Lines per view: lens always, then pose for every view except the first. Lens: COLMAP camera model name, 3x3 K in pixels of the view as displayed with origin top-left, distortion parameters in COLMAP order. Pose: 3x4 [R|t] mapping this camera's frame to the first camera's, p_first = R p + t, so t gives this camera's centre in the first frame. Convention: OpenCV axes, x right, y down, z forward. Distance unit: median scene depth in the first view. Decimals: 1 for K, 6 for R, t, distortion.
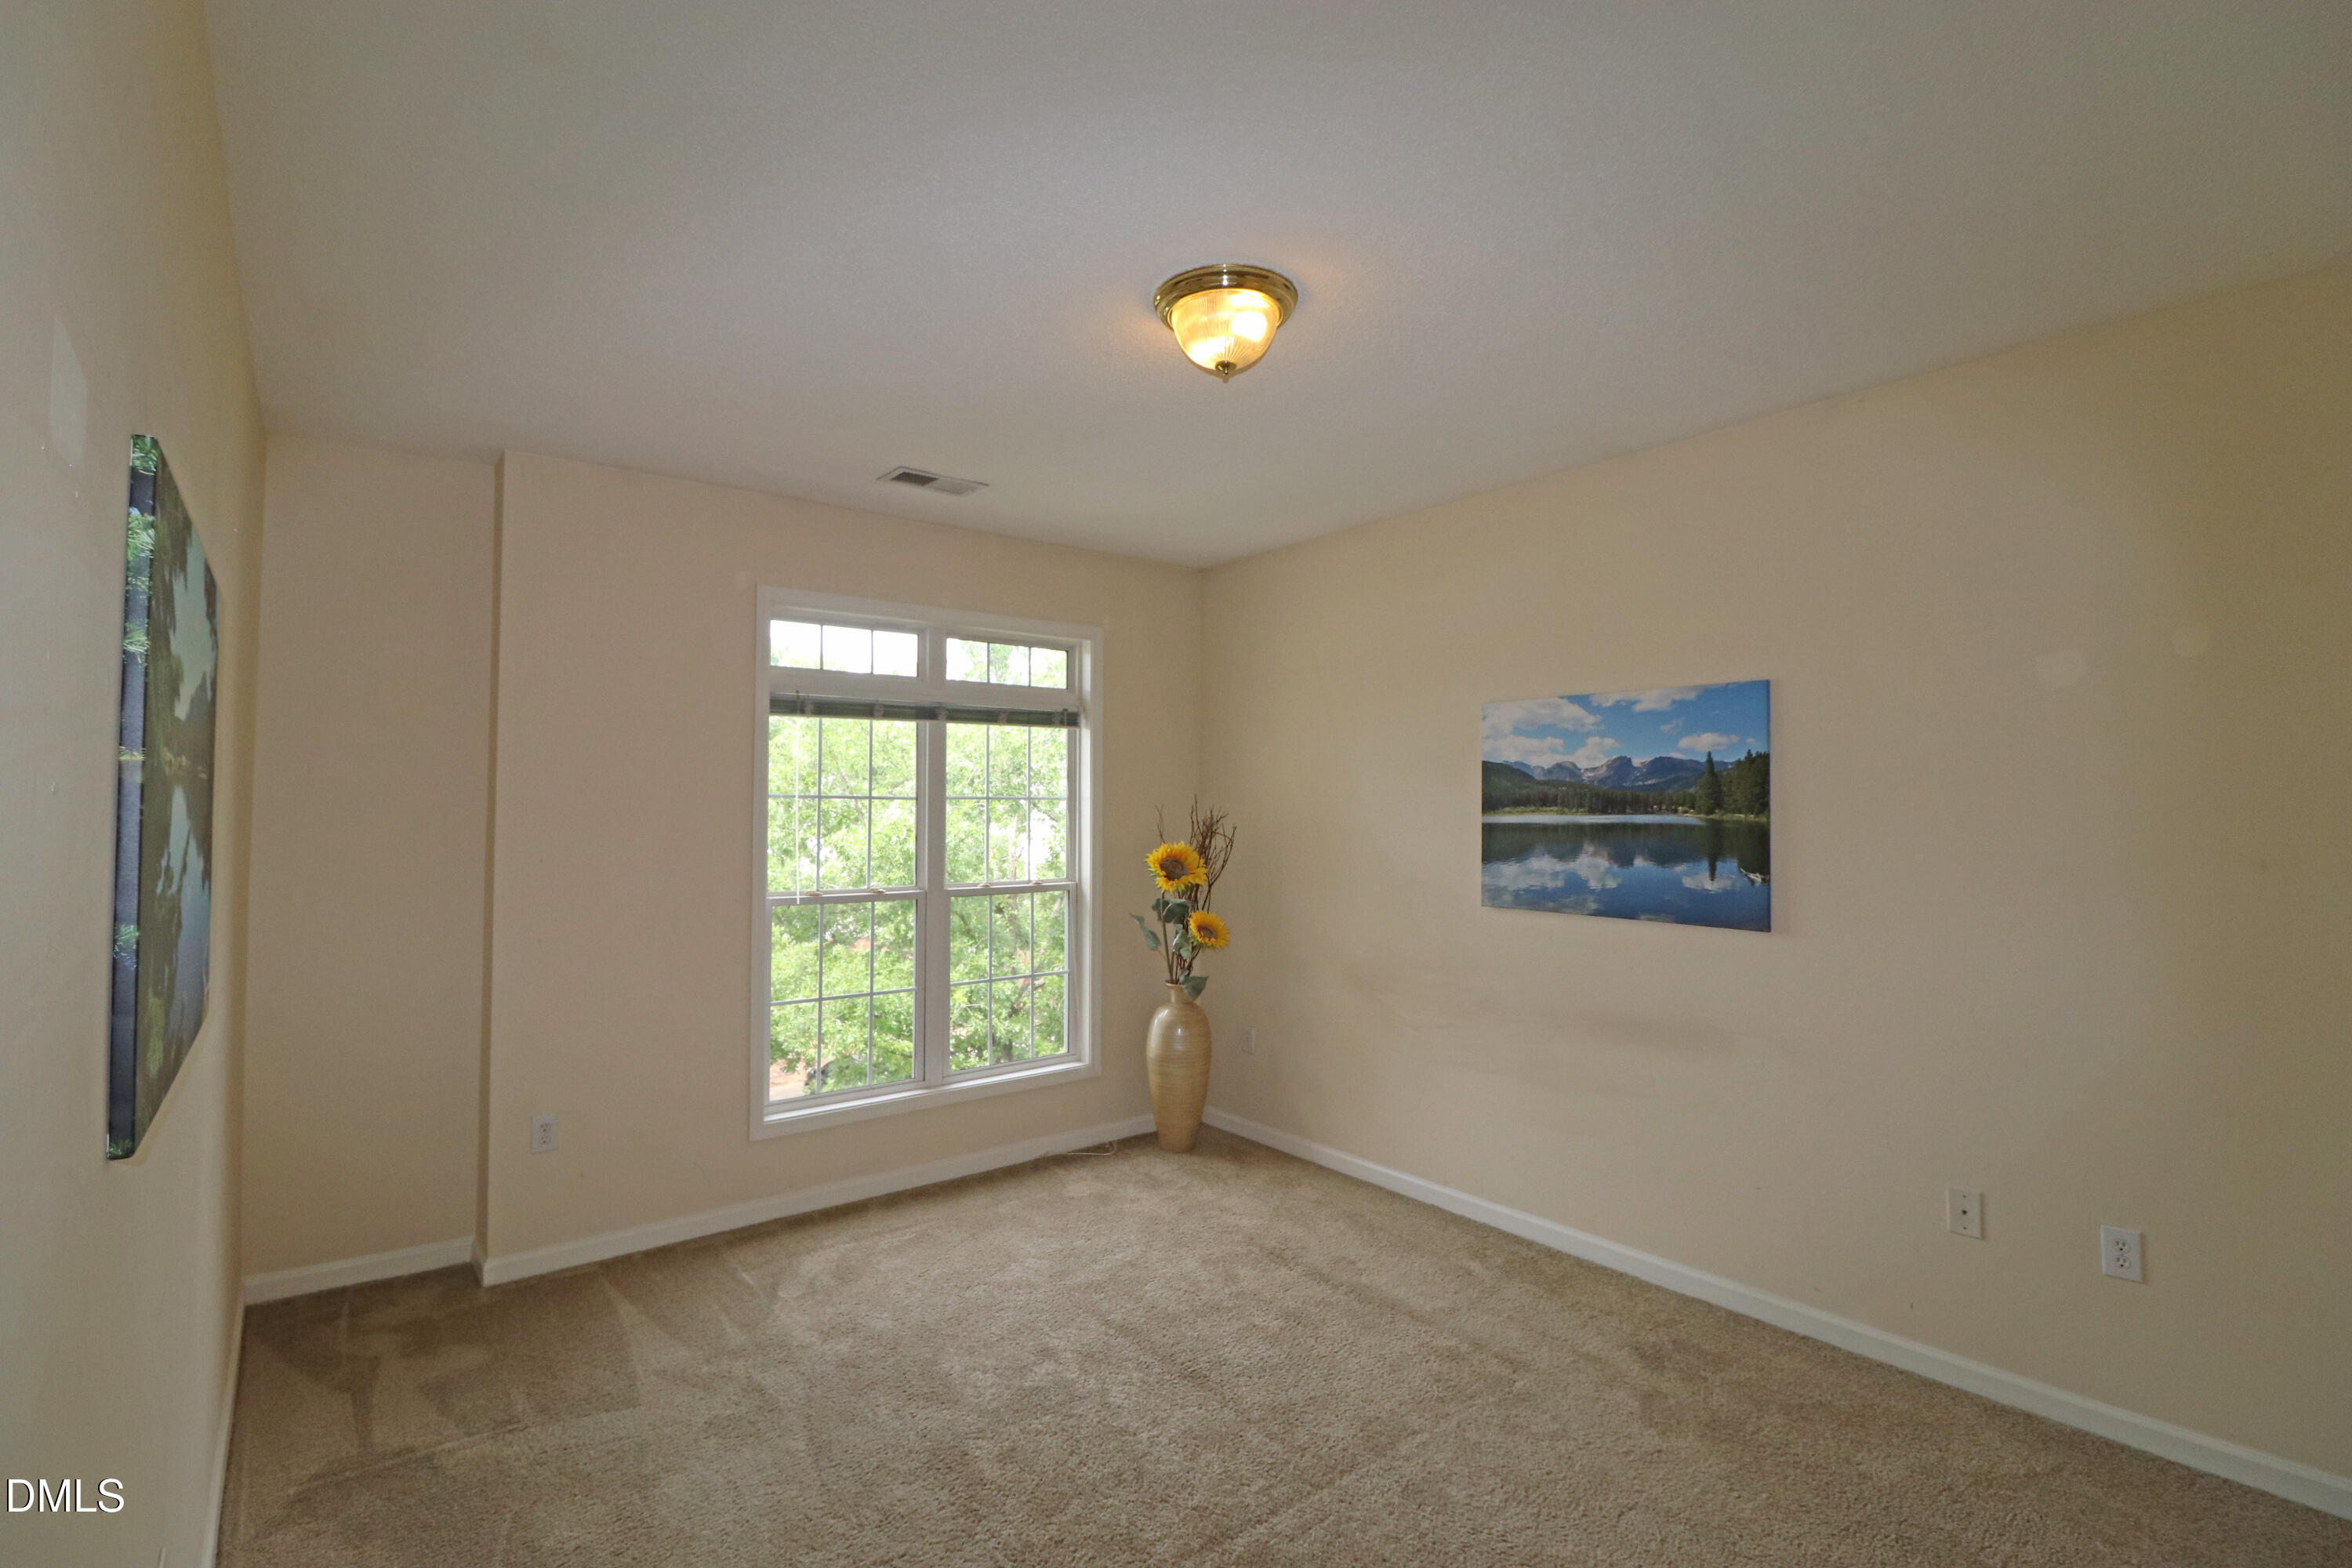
lens RADIAL K [[1085.1, 0, 1158.6], [0, 1085.1, 771.6], [0, 0, 1]] dist [0.000785, -0.015144]
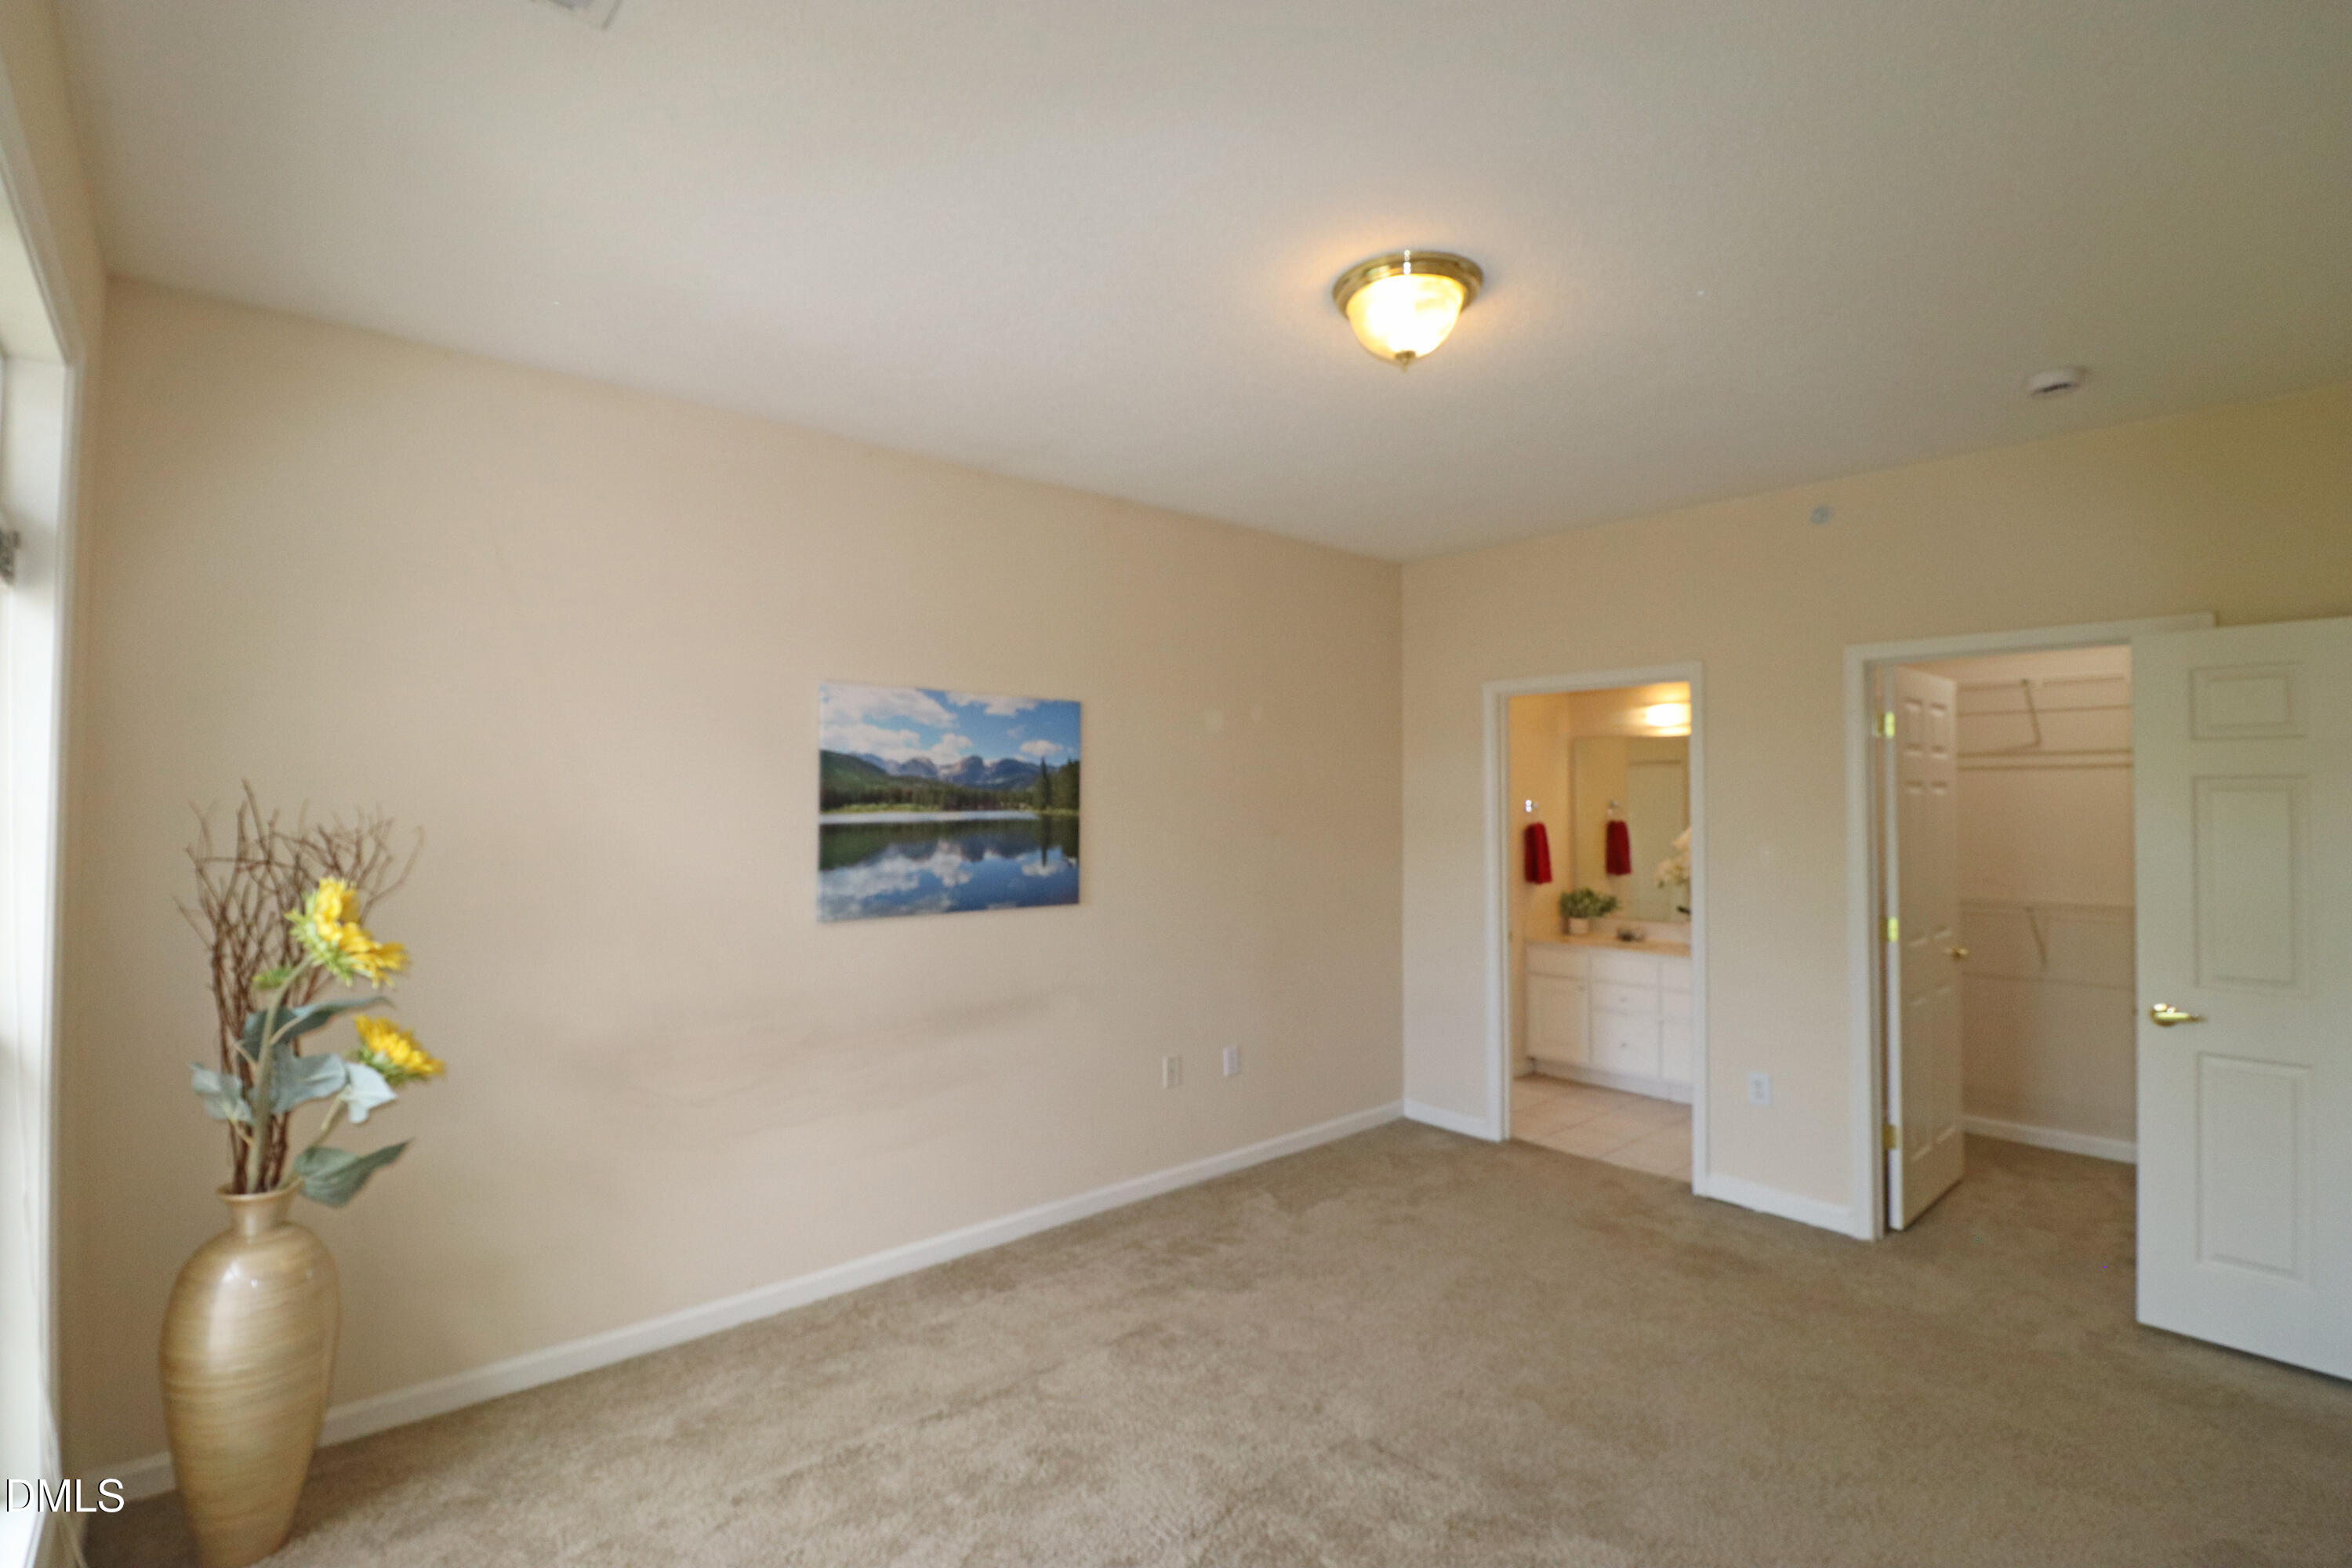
lens RADIAL K [[1085.1, 0, 1158.6], [0, 1085.1, 771.6], [0, 0, 1]] dist [0.000785, -0.015144]
pose [[-0.048506, 0.029185, 0.998396, -0.595142], [-0.029580, 0.999093, -0.030642, 0.026849], [-0.998385, -0.031019, -0.047599, 0.833400]]
